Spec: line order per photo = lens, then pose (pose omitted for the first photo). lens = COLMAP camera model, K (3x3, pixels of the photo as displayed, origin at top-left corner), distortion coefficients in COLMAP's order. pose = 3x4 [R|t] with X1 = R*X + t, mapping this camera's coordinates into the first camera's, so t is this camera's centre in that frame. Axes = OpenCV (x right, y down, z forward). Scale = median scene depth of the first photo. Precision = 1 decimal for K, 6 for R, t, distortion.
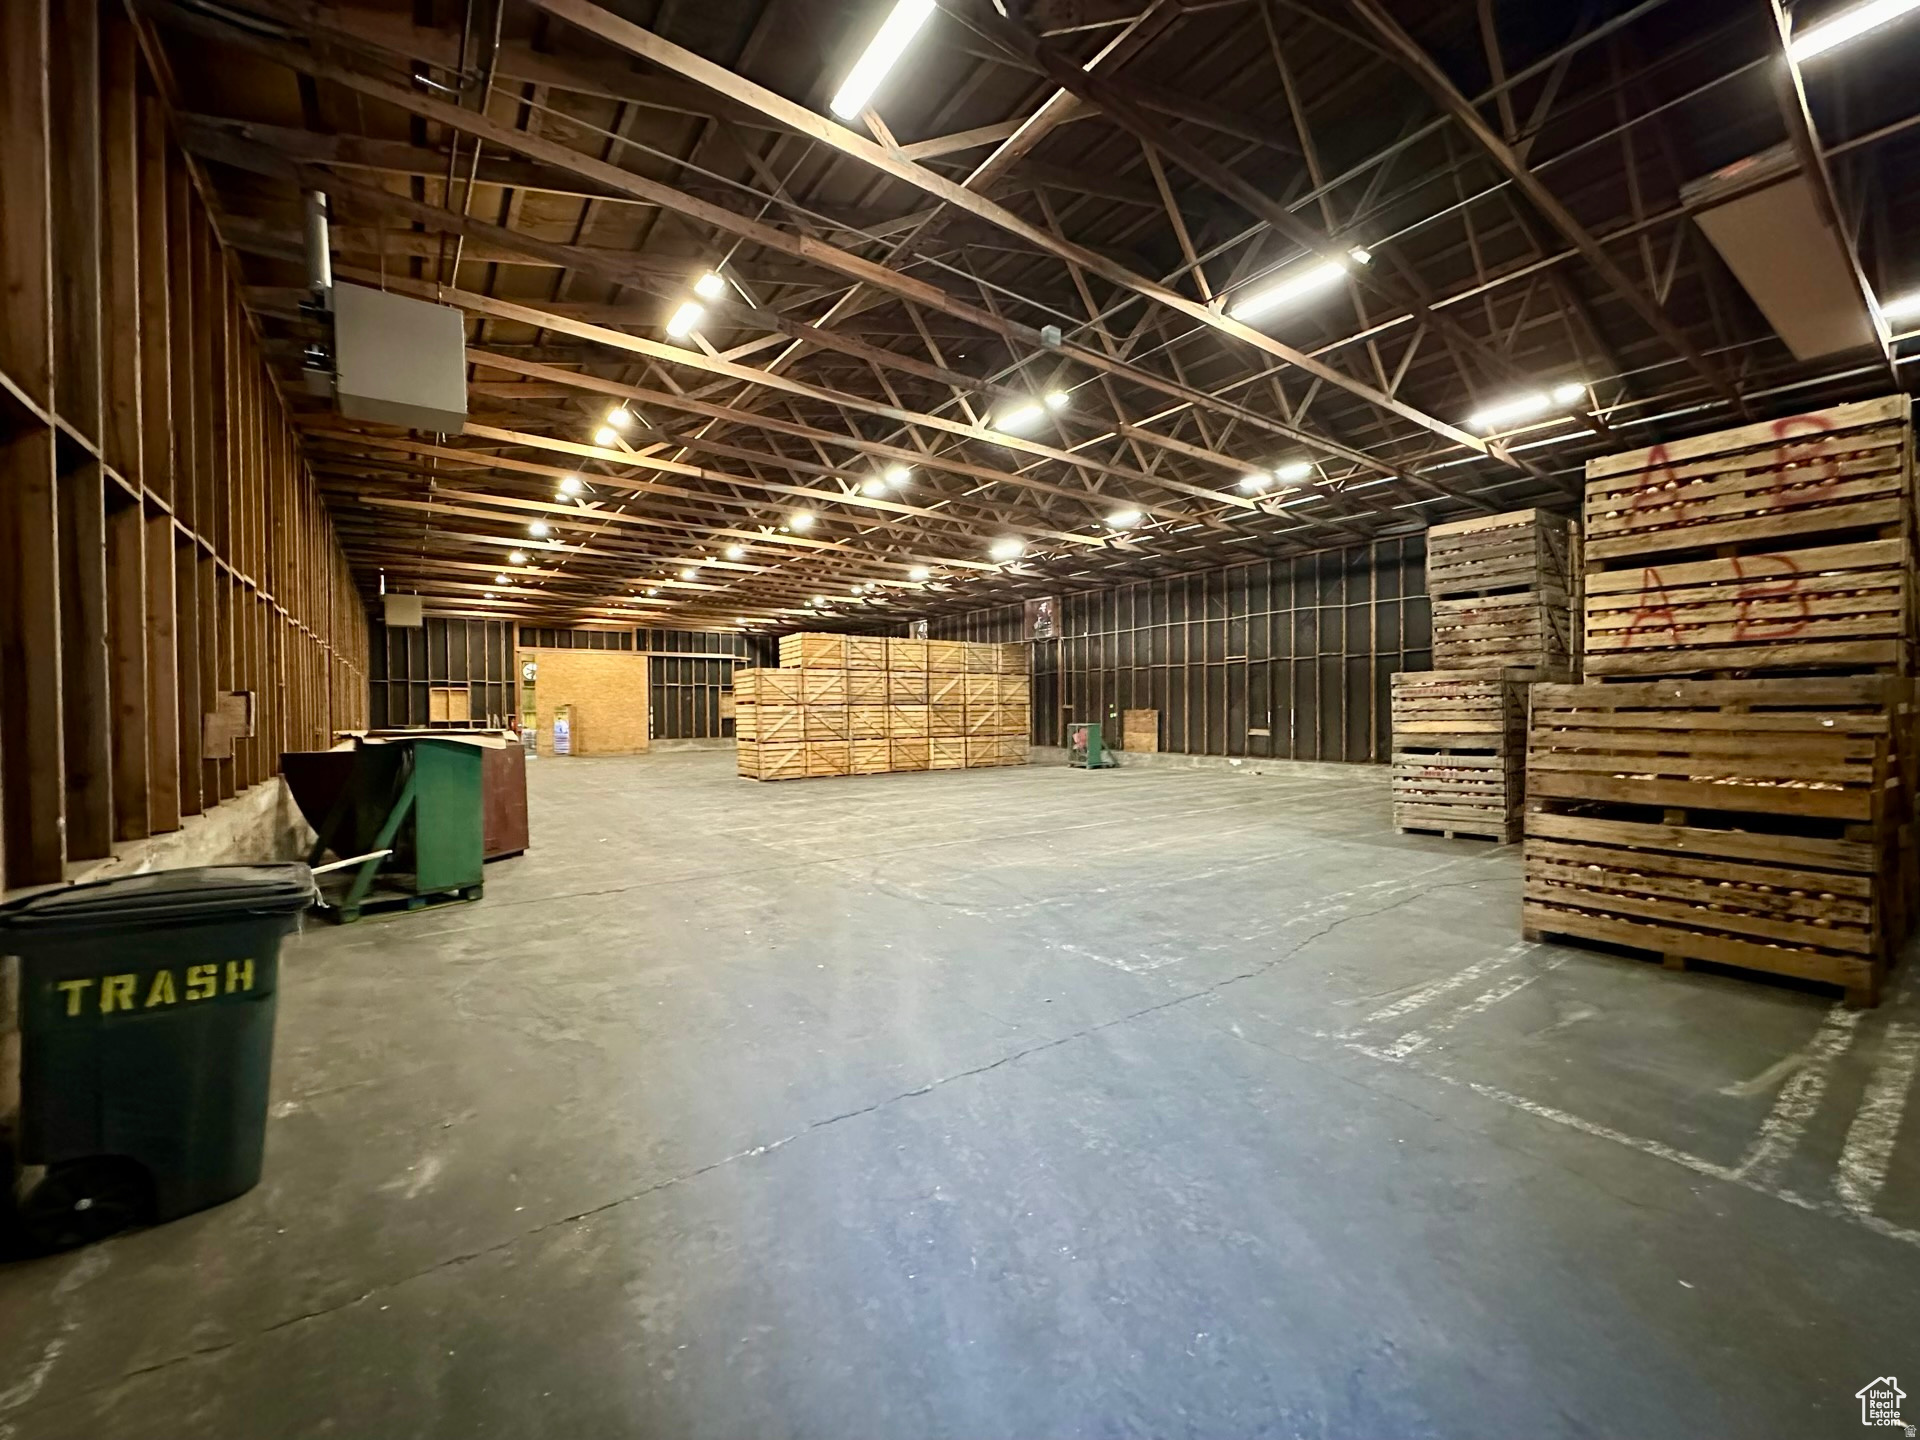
lens RADIAL K [[767.3, 0, 948.5], [0, 767.3, 726.8], [0, 0, 1]] dist [-0.002390, 0.000607]
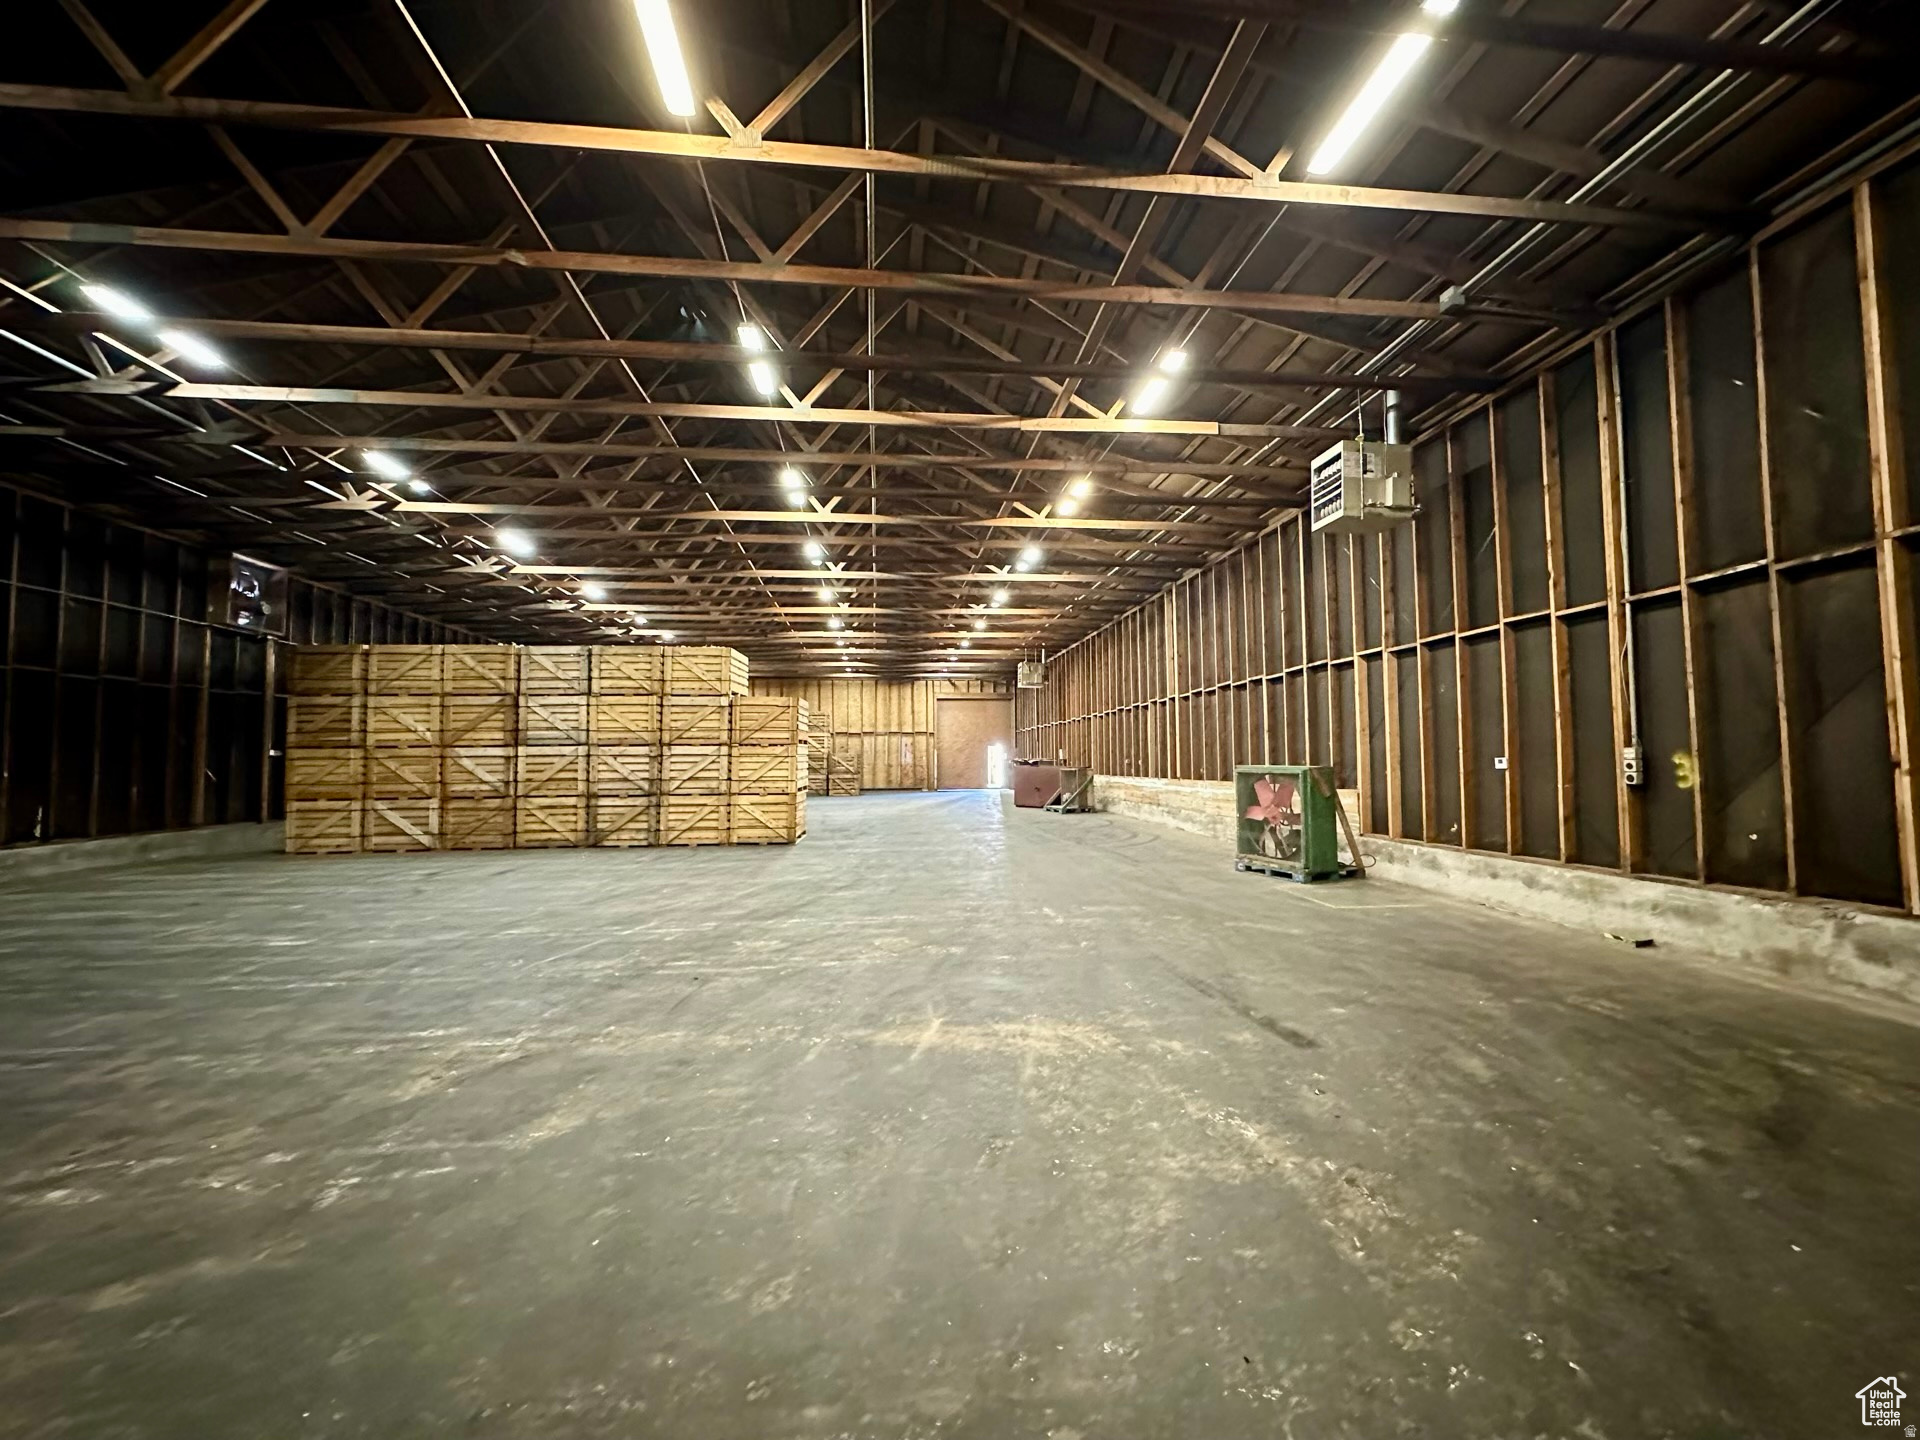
lens RADIAL K [[767.3, 0, 967.1], [0, 767.3, 718.5], [0, 0, 1]] dist [-0.002390, 0.000607]
pose [[0.878669, -0.037864, -0.475928, 0.294635], [0.004685, 0.997486, -0.070709, 0.009934], [0.477409, 0.059901, 0.876637, 0.182171]]
